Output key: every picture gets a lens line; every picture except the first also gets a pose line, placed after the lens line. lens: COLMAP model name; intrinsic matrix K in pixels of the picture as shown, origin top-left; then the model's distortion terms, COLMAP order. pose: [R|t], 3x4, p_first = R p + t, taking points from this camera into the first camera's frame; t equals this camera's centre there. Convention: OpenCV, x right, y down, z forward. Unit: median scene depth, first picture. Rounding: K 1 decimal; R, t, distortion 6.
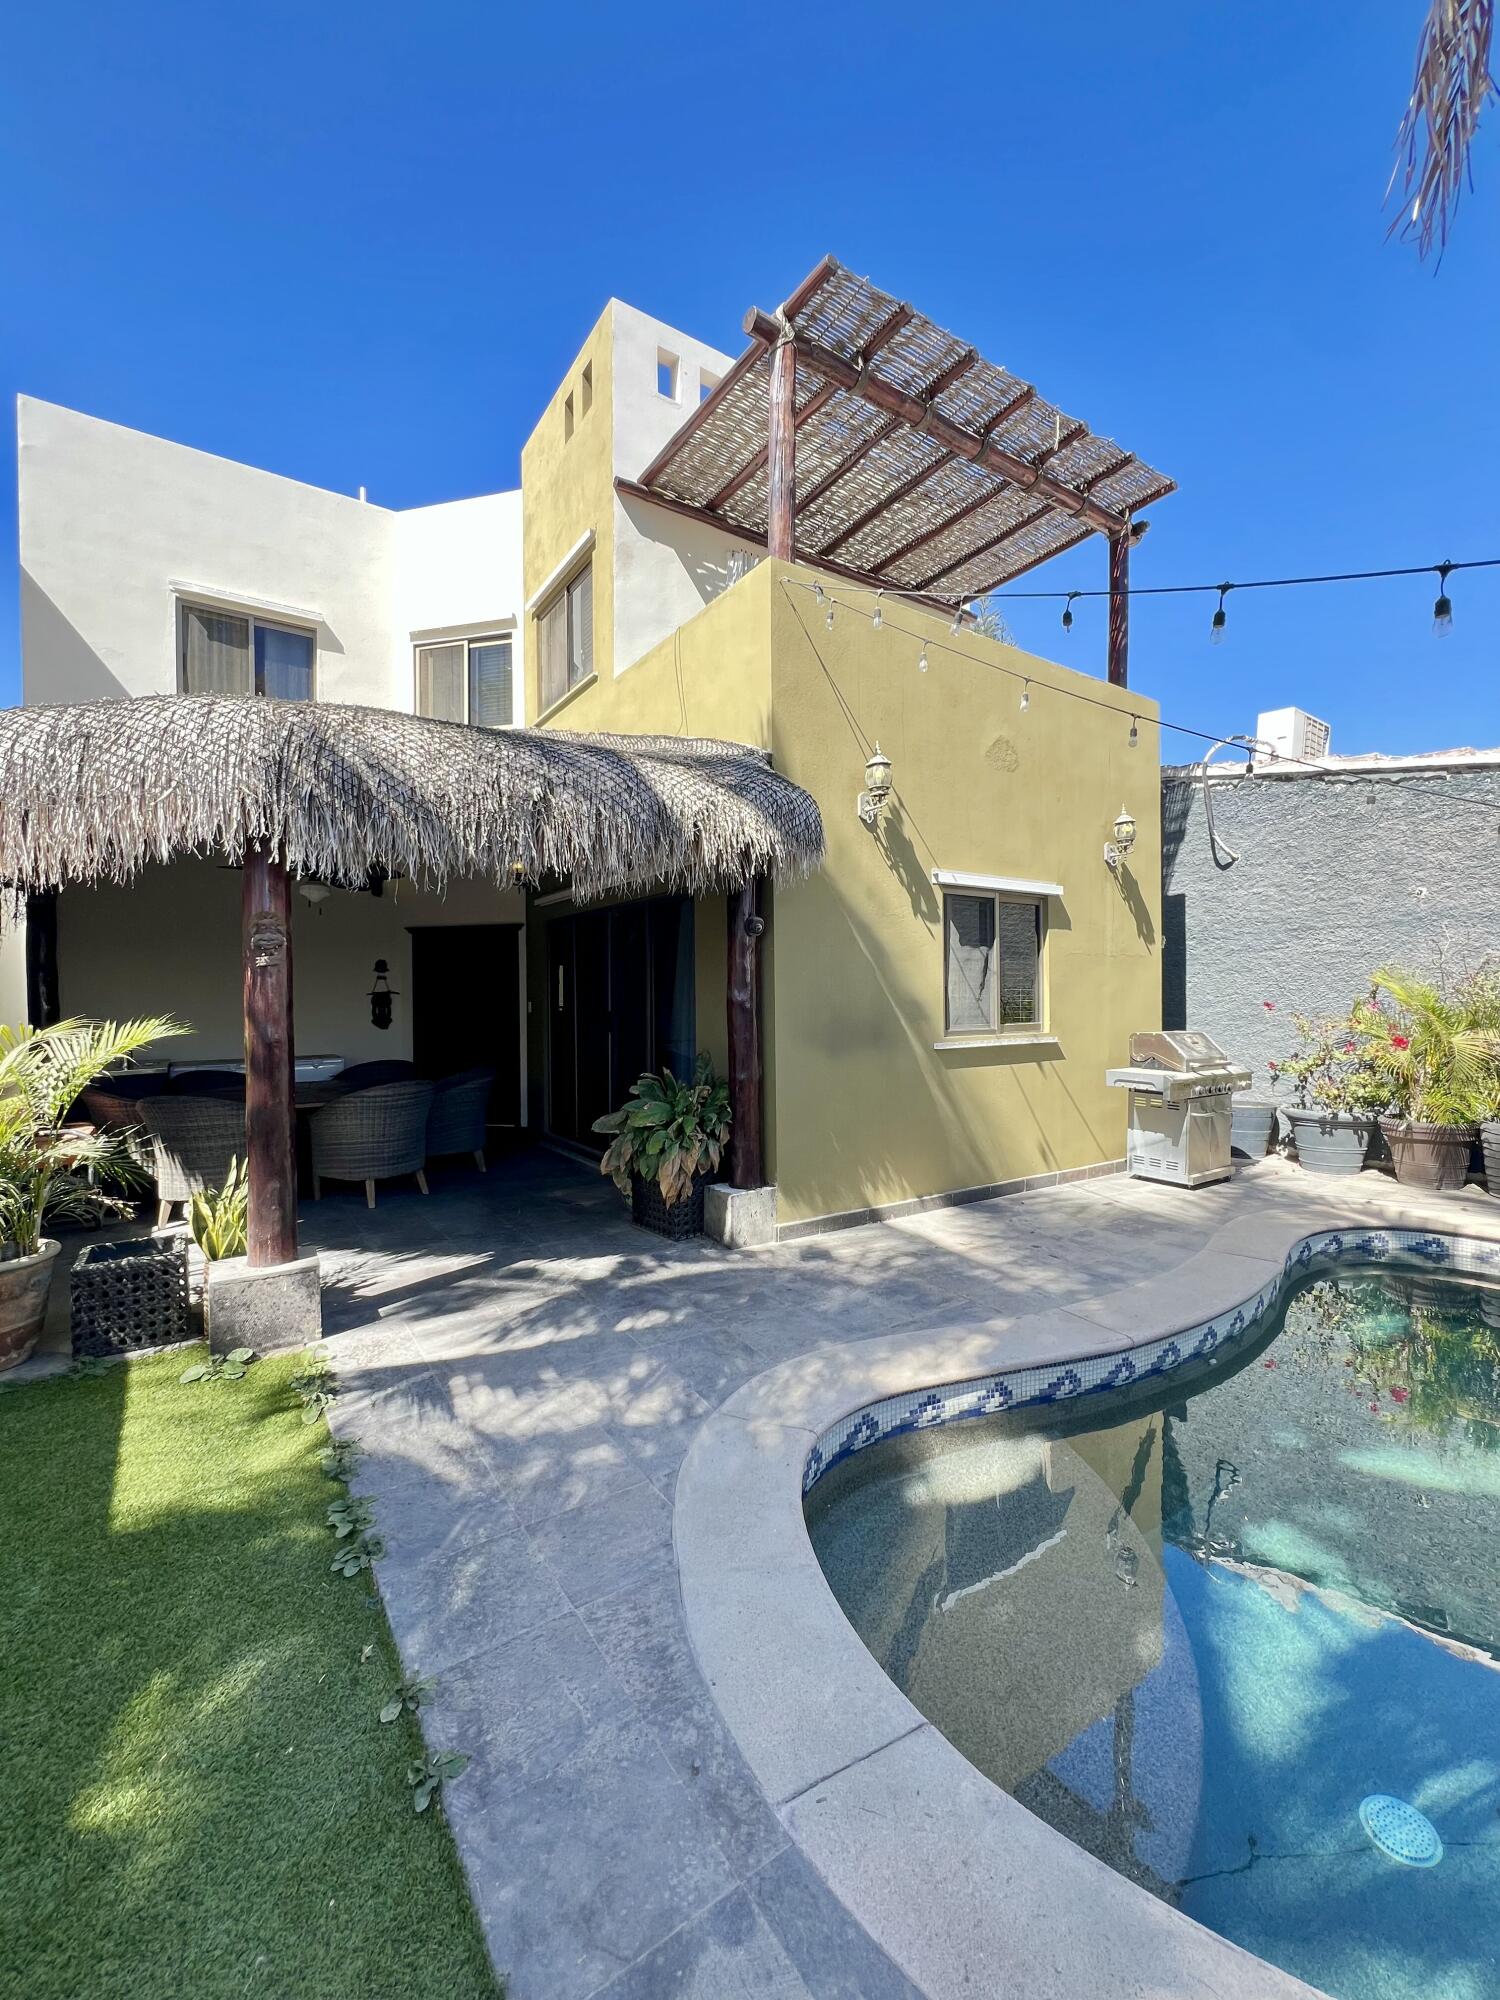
lens RADIAL K [[795.3, 0, 746.9], [0, 795.3, 1006.5], [0, 0, 1]] dist [-0.000036, 0.000455]
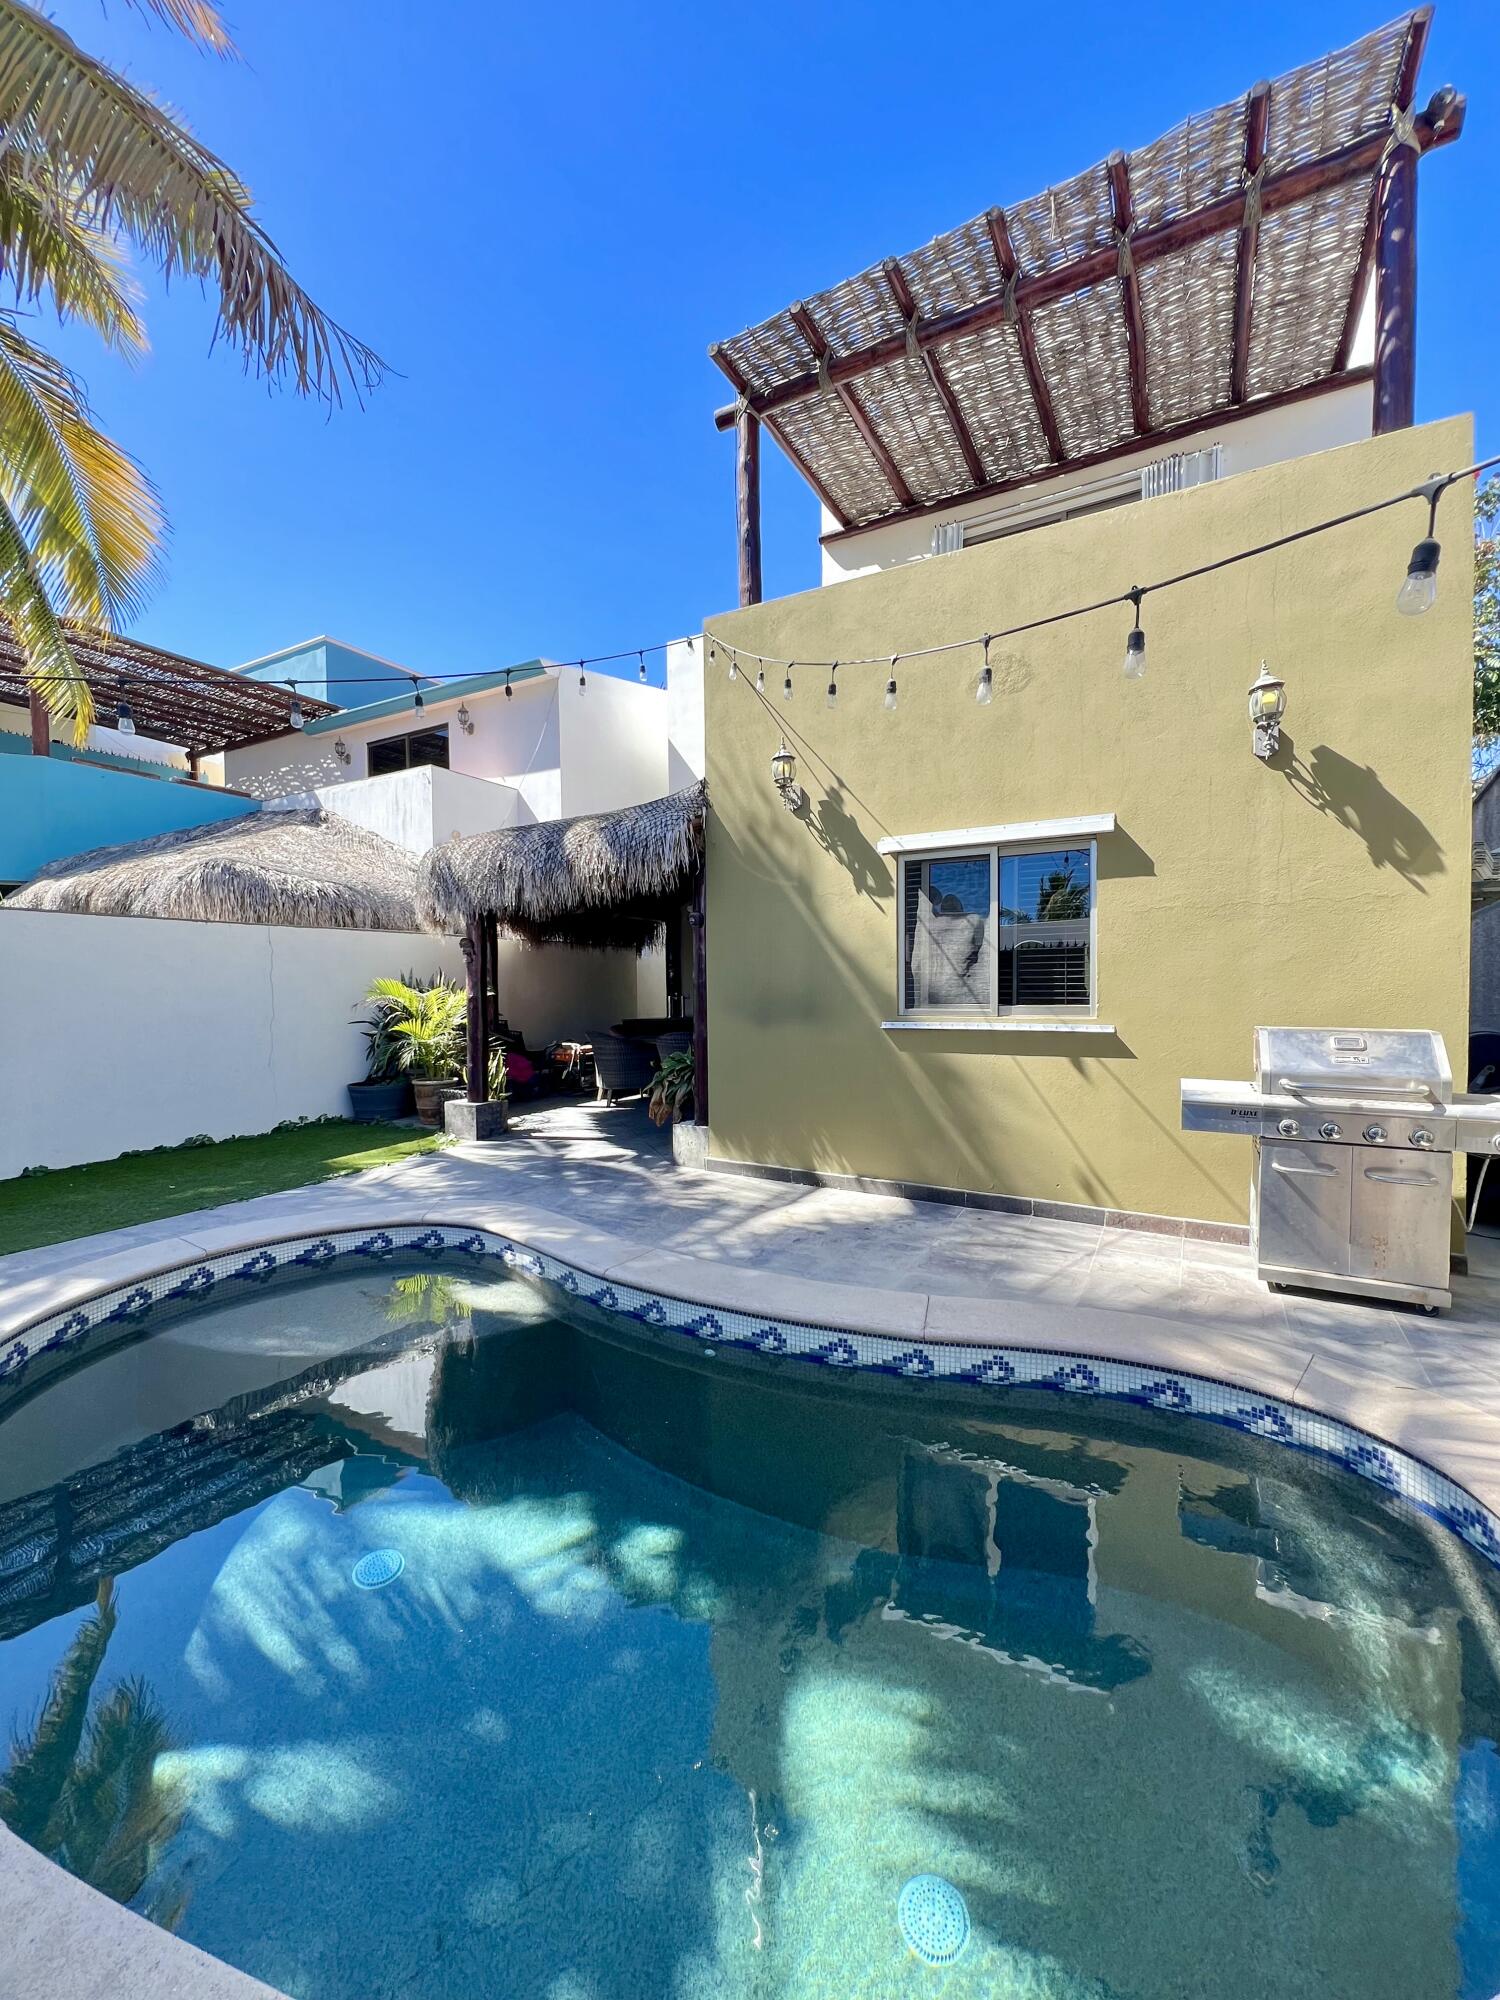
lens RADIAL K [[795.3, 0, 744.7], [0, 795.3, 998.6], [0, 0, 1]] dist [-0.000036, 0.000455]
pose [[0.455683, 0.019803, -0.889922, 1.018194], [-0.001038, 0.999764, 0.021716, -0.003363], [0.890141, -0.008972, 0.455596, 0.420123]]
